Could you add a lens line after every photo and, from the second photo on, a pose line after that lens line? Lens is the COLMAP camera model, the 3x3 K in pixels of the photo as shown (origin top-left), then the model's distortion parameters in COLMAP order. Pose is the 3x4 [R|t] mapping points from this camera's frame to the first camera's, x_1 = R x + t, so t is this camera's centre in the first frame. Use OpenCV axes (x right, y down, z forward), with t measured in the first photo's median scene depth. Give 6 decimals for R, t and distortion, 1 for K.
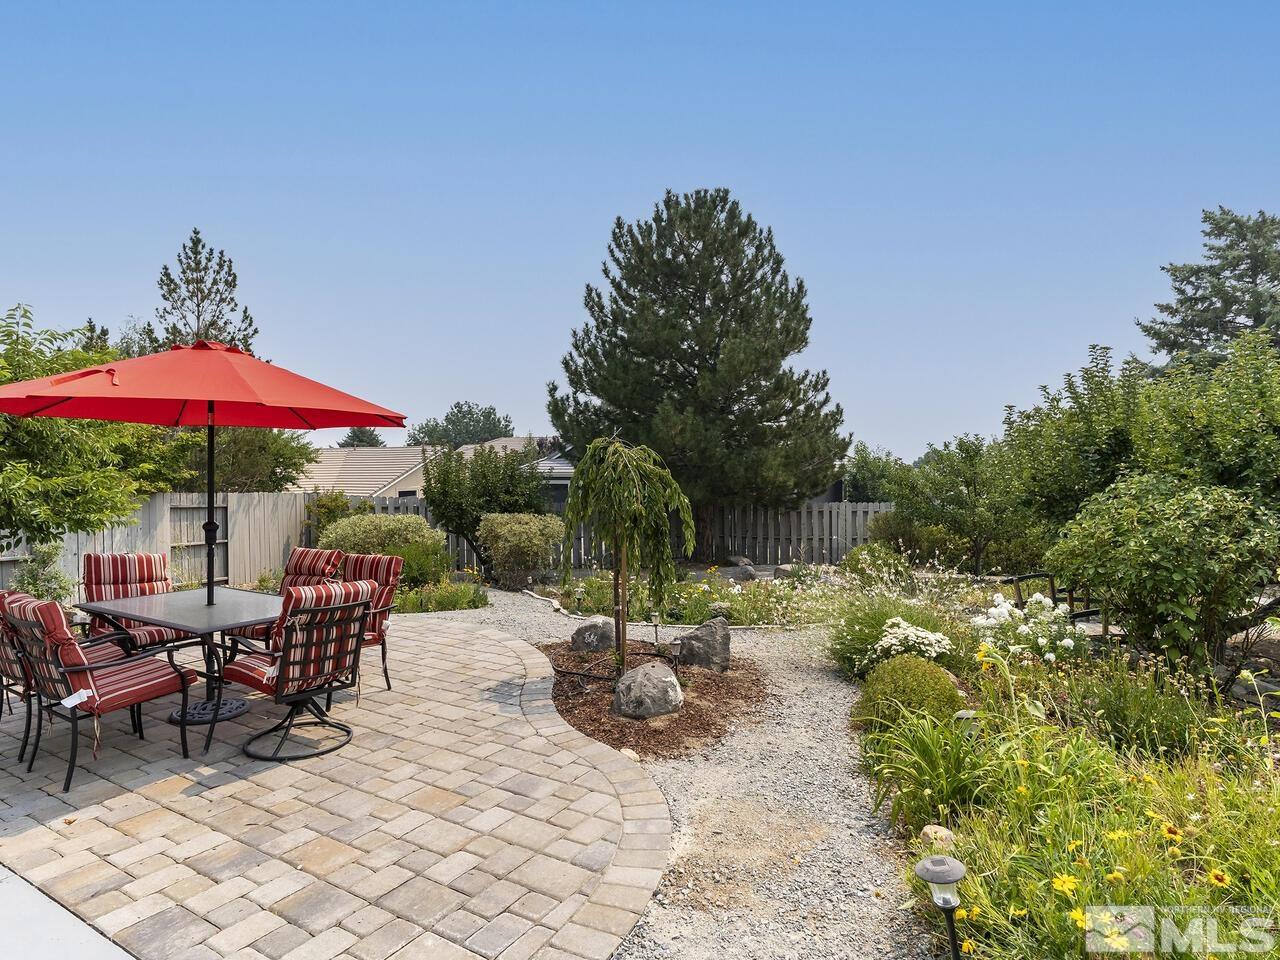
lens RADIAL K [[730.0, 0, 640.8], [0, 730.0, 470.7], [0, 0, 1]] dist [-0.005664, 0.003529]
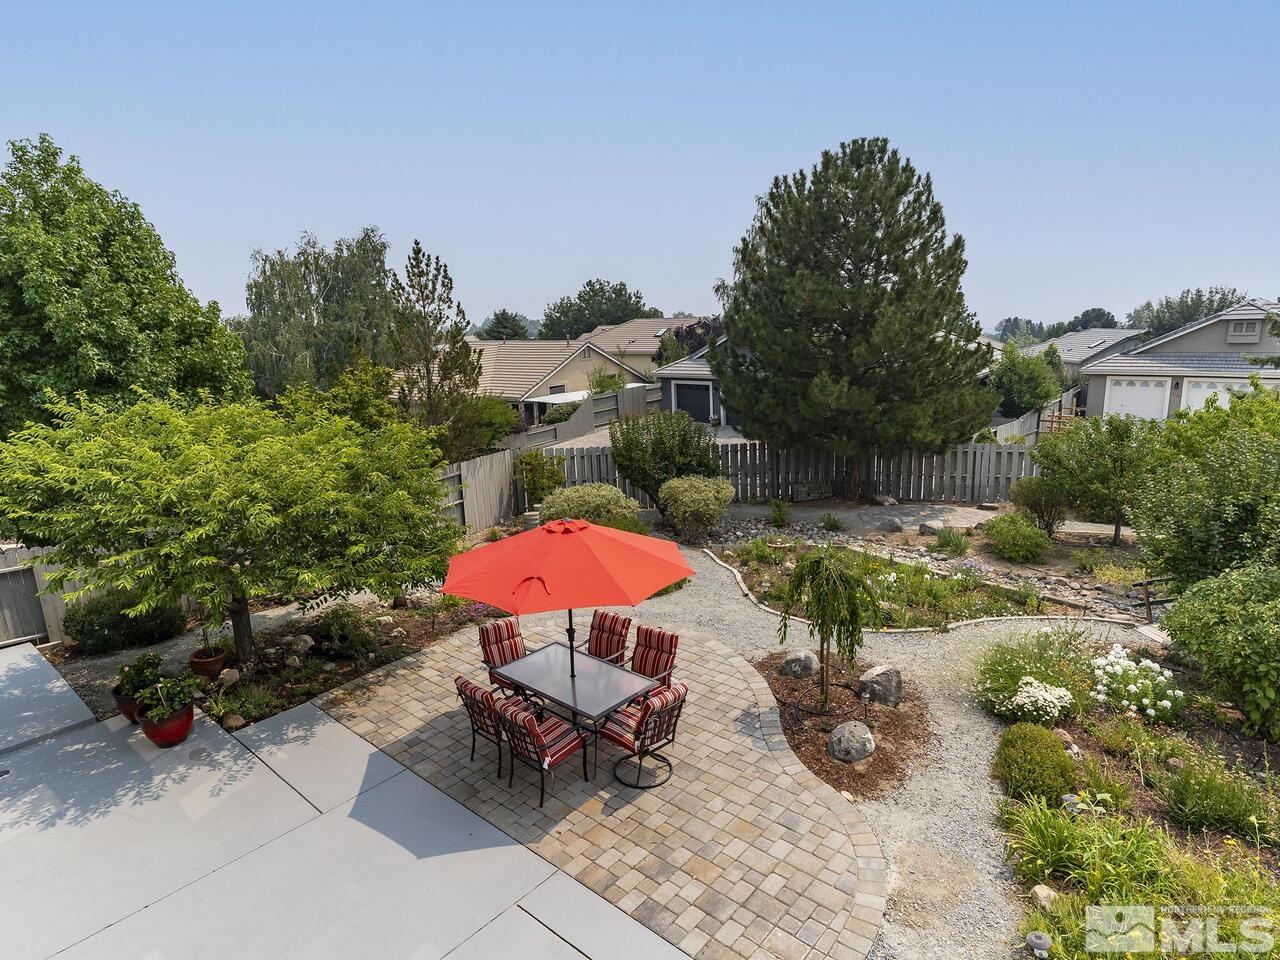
lens RADIAL K [[730.0, 0, 640.8], [0, 730.0, 470.7], [0, 0, 1]] dist [-0.005664, 0.003529]
pose [[0.986271, 0.005532, -0.165042, -0.151645], [0.027889, 0.979503, 0.199489, -0.489304], [0.162763, -0.201353, 0.965901, -0.373556]]
